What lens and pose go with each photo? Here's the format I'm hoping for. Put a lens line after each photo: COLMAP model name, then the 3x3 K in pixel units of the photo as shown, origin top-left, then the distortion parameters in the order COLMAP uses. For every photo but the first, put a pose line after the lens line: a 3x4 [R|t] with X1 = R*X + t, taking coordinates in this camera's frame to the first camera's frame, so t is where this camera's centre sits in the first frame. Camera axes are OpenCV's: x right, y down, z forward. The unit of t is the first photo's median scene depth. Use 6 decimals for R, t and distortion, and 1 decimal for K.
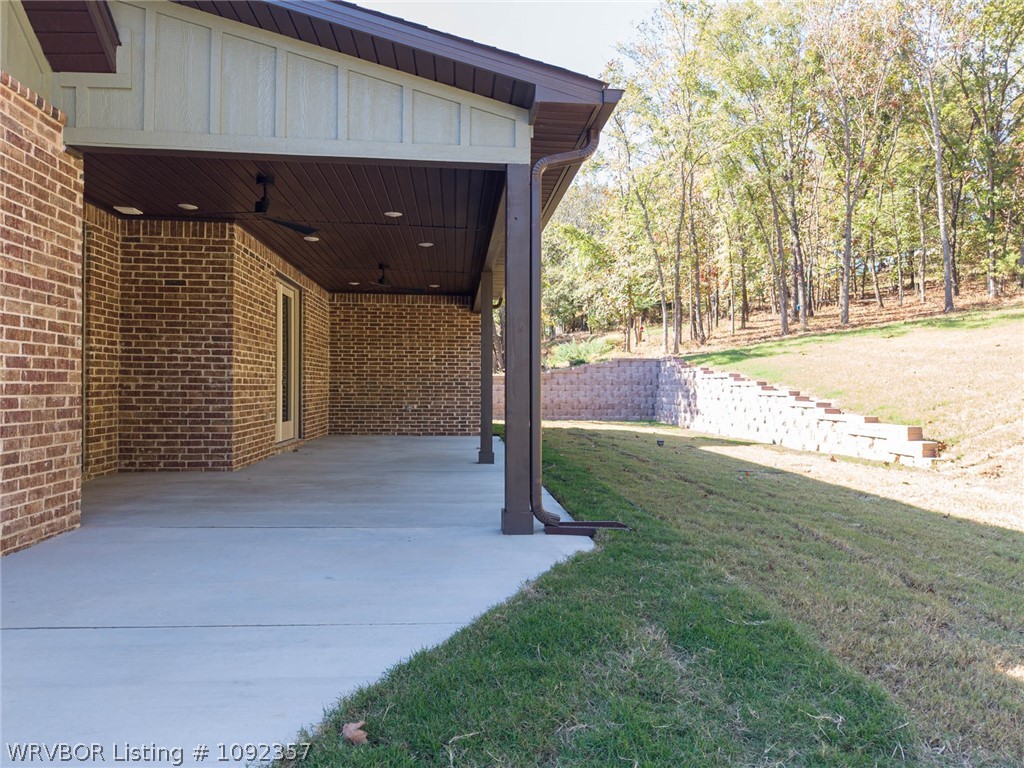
lens RADIAL K [[693.7, 0, 517.4], [0, 693.7, 381.1], [0, 0, 1]] dist [0.030709, -0.037103]
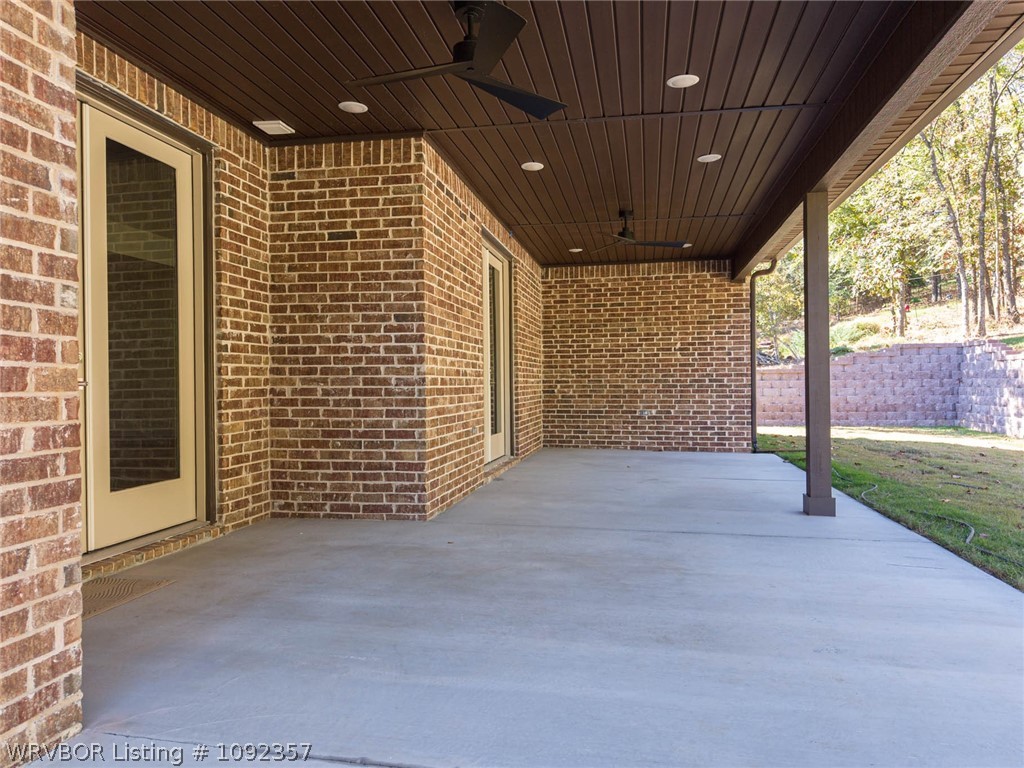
lens RADIAL K [[693.7, 0, 518.9], [0, 693.7, 384.2], [0, 0, 1]] dist [0.030709, -0.037103]
pose [[0.964368, -0.012627, -0.264264, -0.151197], [0.014905, 0.999867, 0.006616, -0.000938], [0.264146, -0.010319, 0.964428, 0.395423]]
